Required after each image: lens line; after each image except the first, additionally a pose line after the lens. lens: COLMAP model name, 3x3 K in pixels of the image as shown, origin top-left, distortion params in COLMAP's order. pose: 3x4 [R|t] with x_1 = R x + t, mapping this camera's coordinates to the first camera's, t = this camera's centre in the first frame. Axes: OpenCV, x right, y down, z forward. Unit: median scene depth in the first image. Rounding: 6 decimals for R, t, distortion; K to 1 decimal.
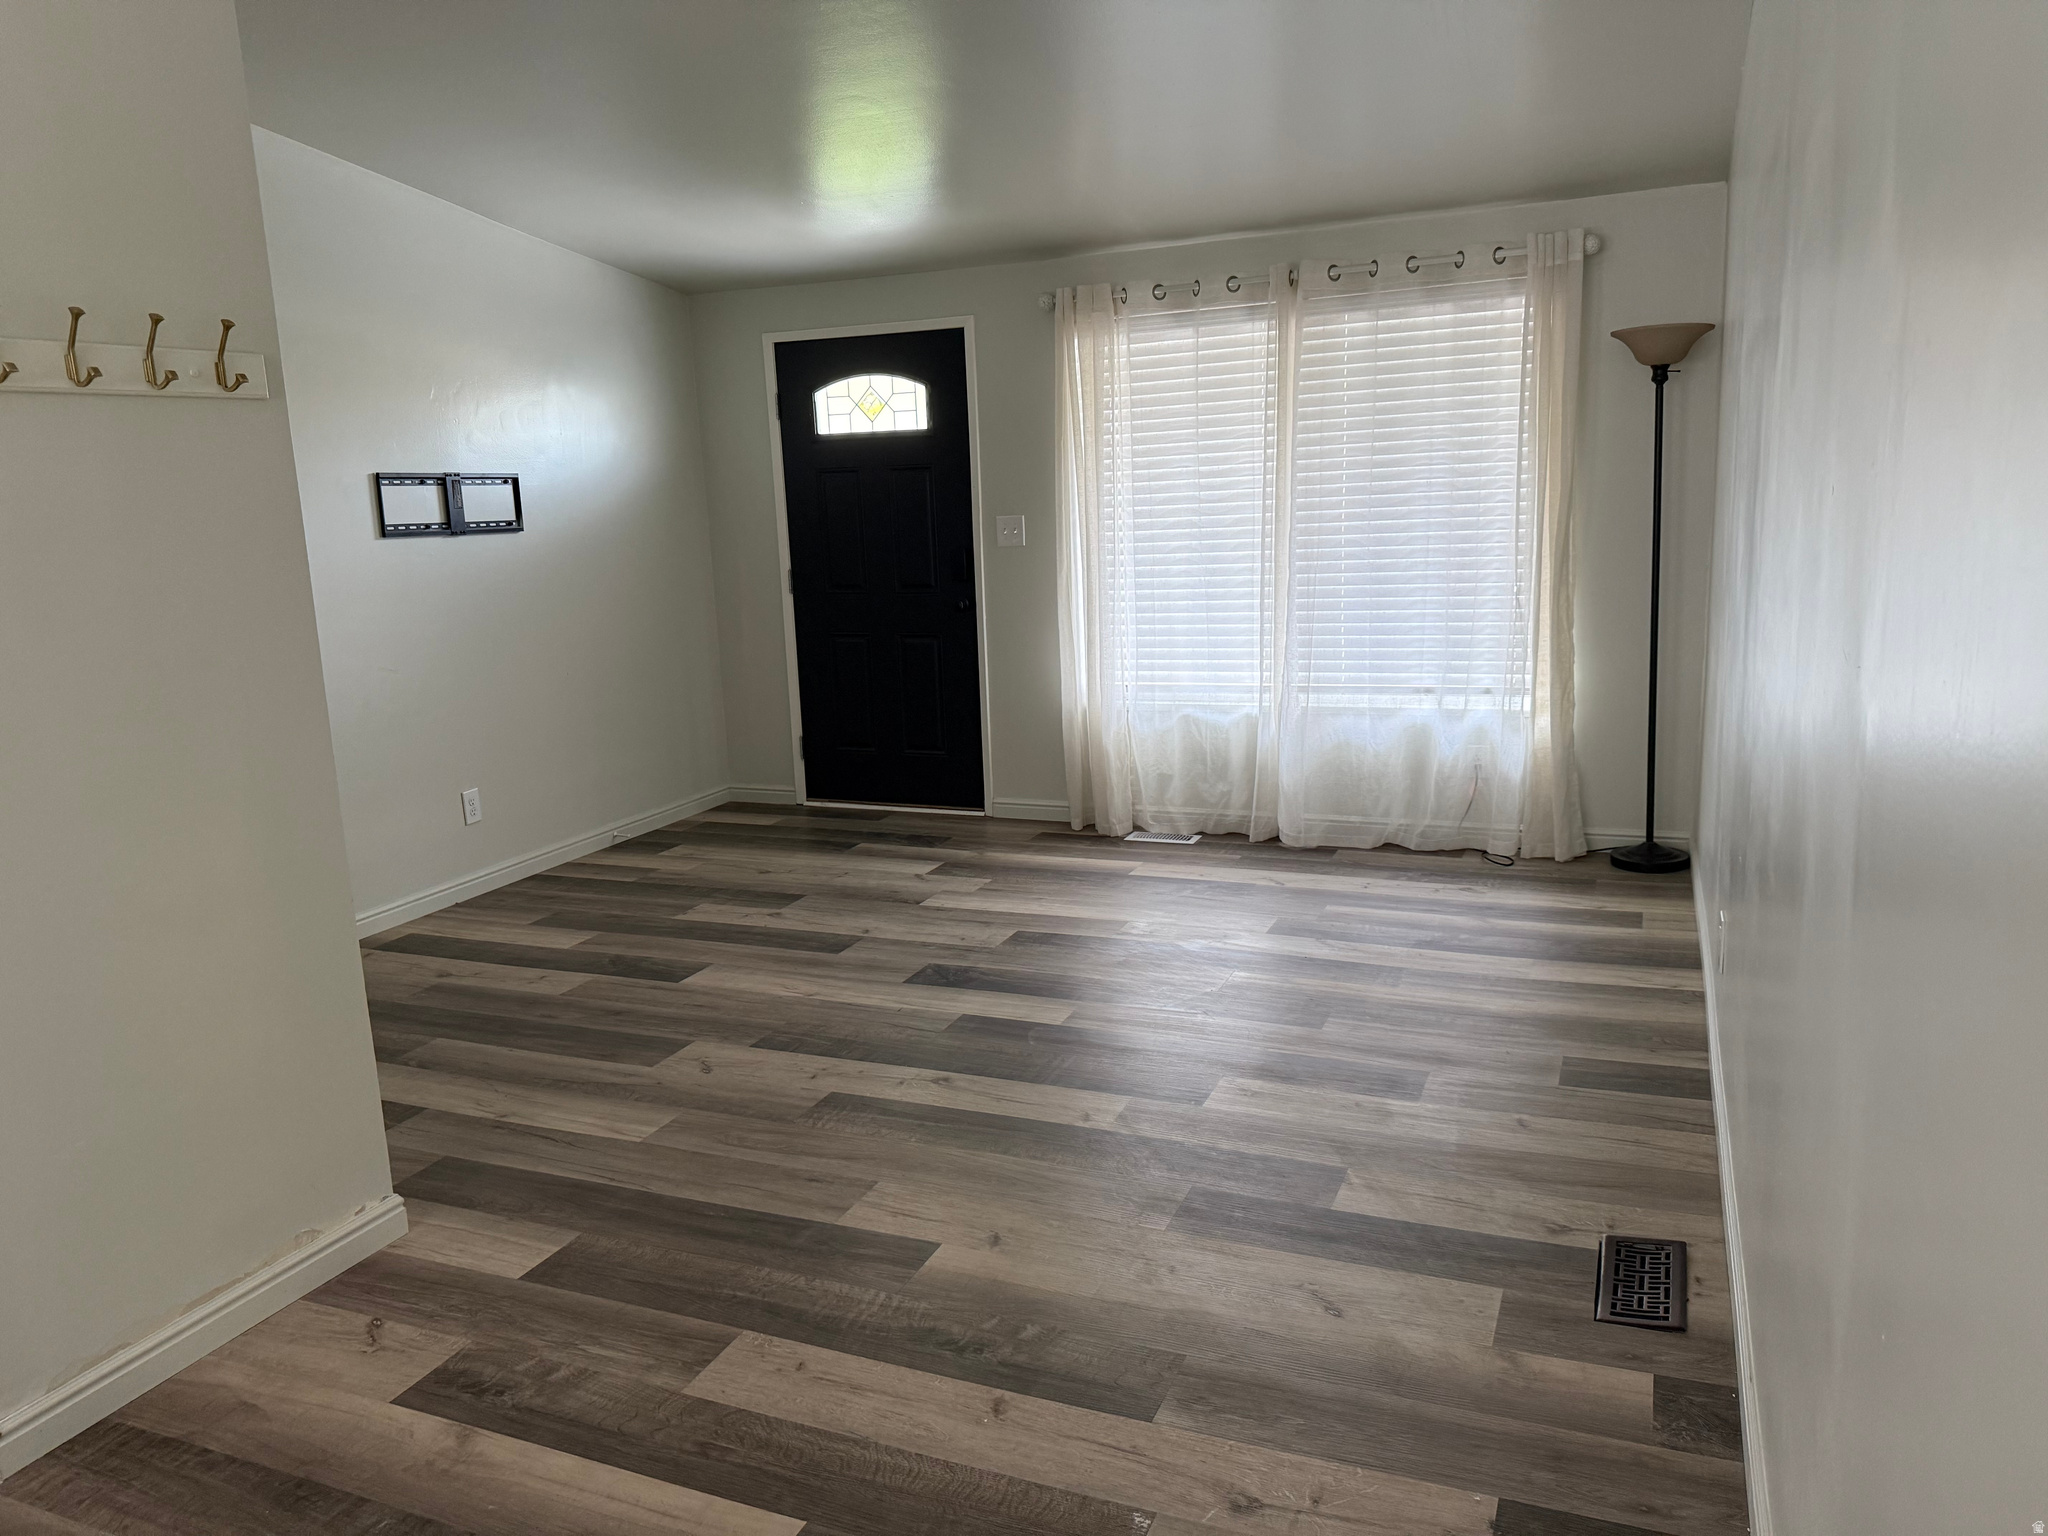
lens RADIAL K [[1432.0, 0, 1024.0], [0, 1432.0, 768.0], [0, 0, 1]] dist [0.089895, -0.121603]
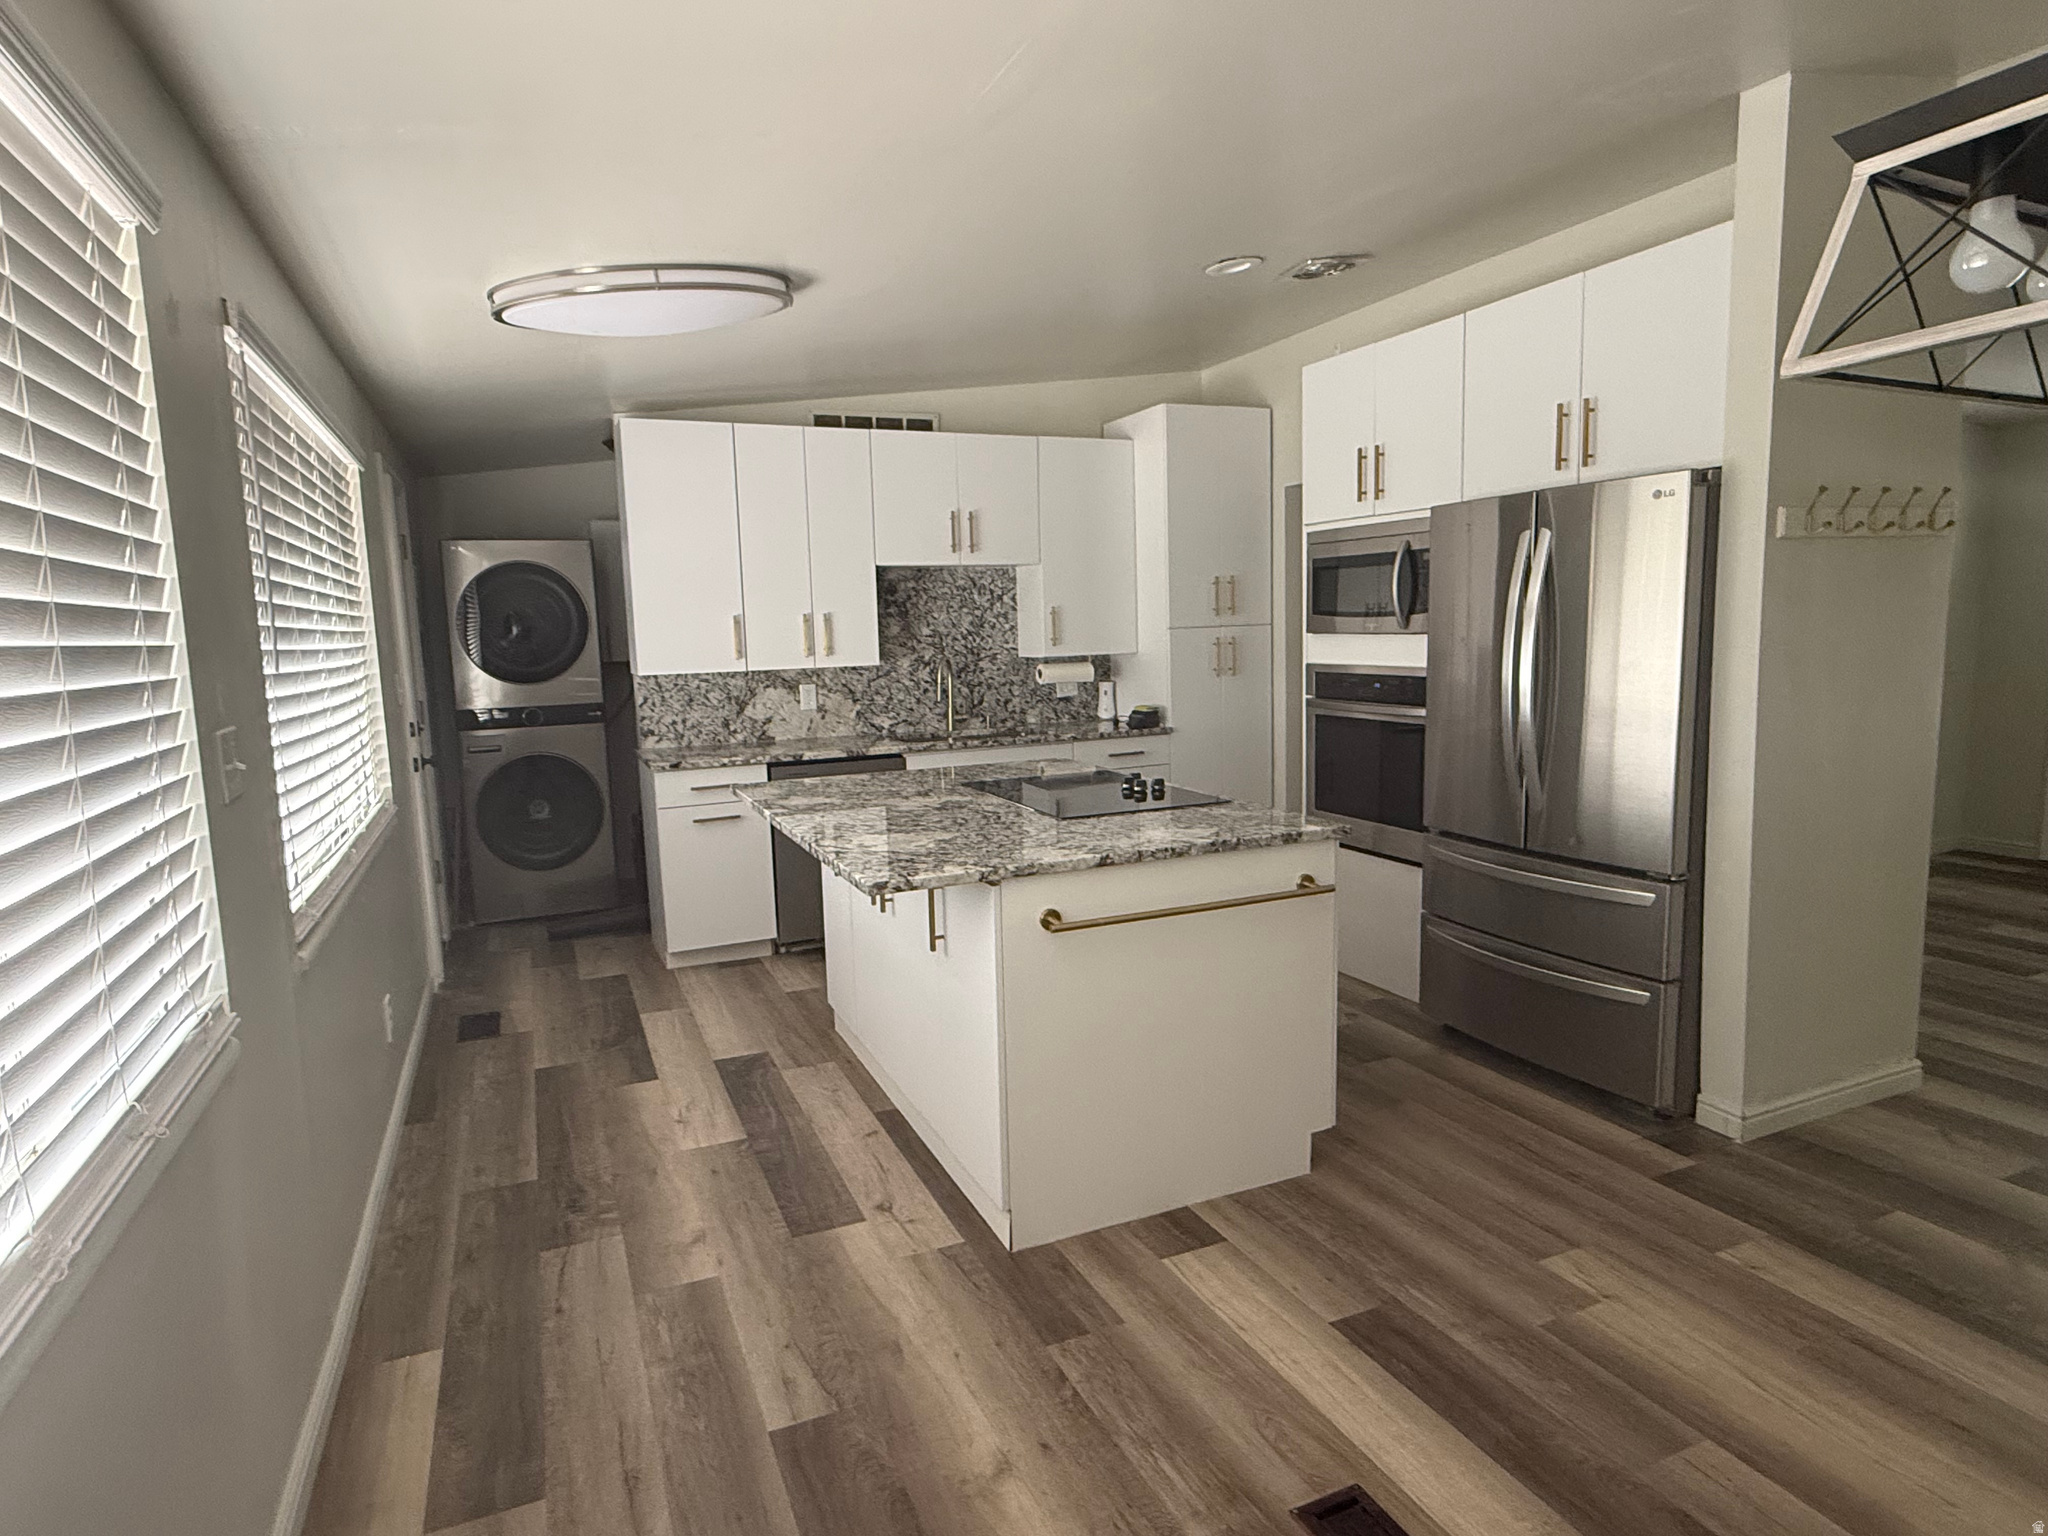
lens RADIAL K [[1133.4, 0, 1024.0], [0, 1133.4, 768.0], [0, 0, 1]] dist [-0.000900, 0.006963]
pose [[0.734957, 0.105668, -0.669830, -0.197545], [-0.127670, 0.991682, 0.016357, 0.052402], [0.665987, 0.073496, 0.742334, -0.278807]]
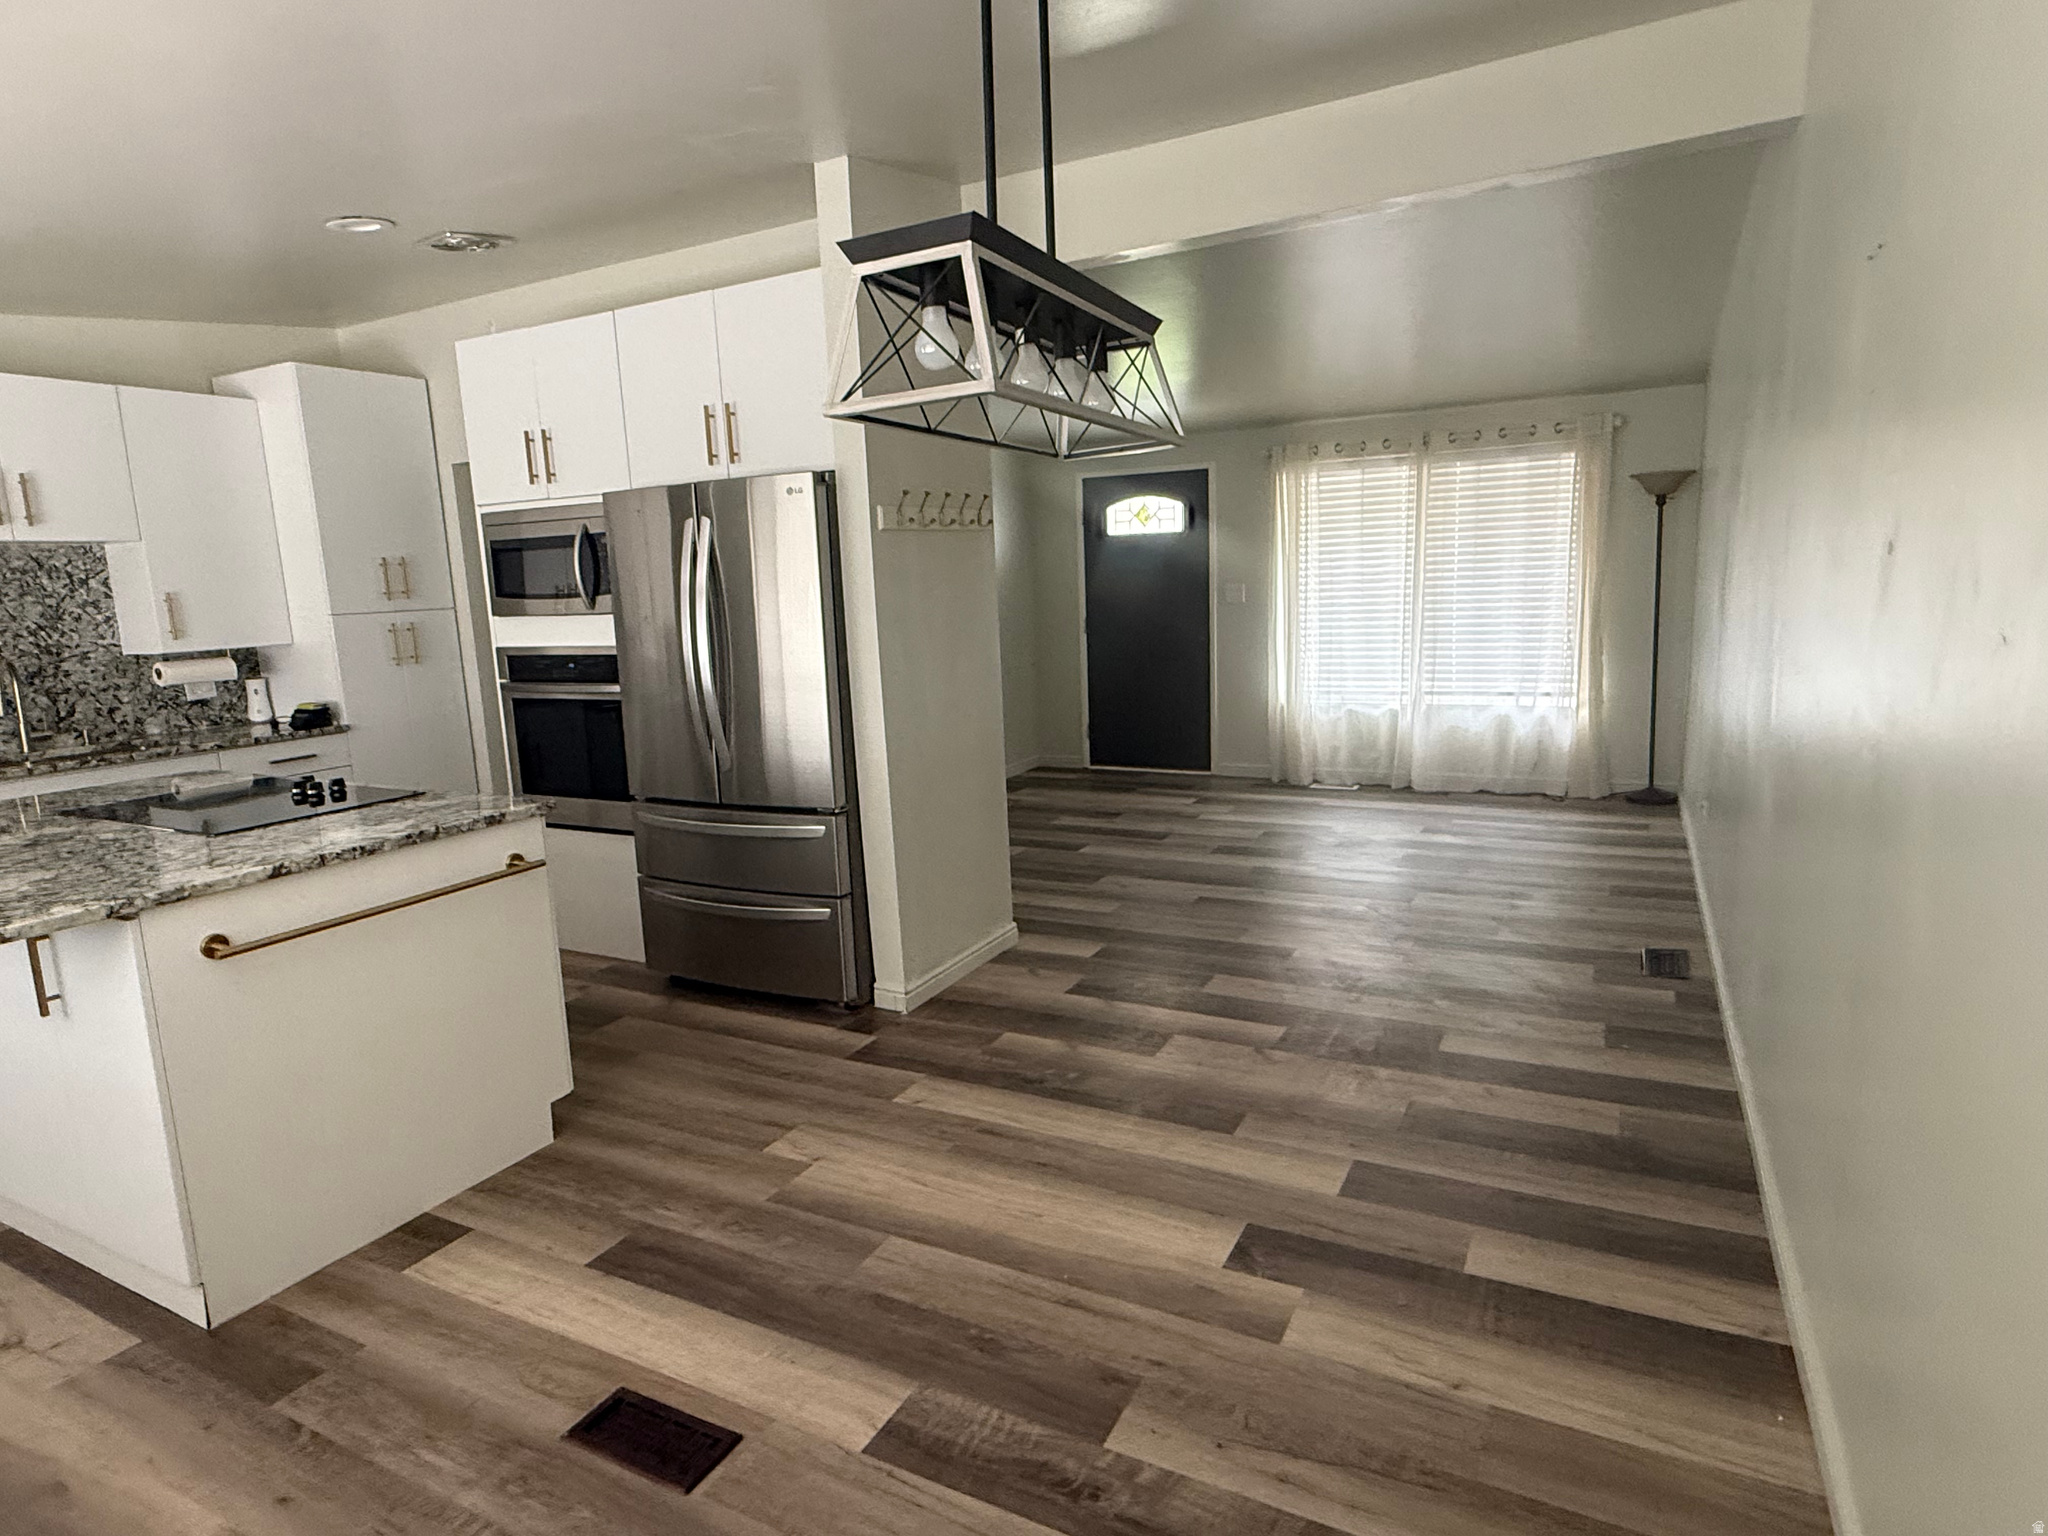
lens RADIAL K [[1137.9, 0, 1016.6], [0, 1137.9, 766.5], [0, 0, 1]] dist [0.000192, 0.000639]
pose [[0.996644, 0.012340, -0.080922, -0.168824], [-0.013746, 0.999764, -0.016844, 0.058193], [0.080695, 0.017900, 0.996578, -0.314845]]
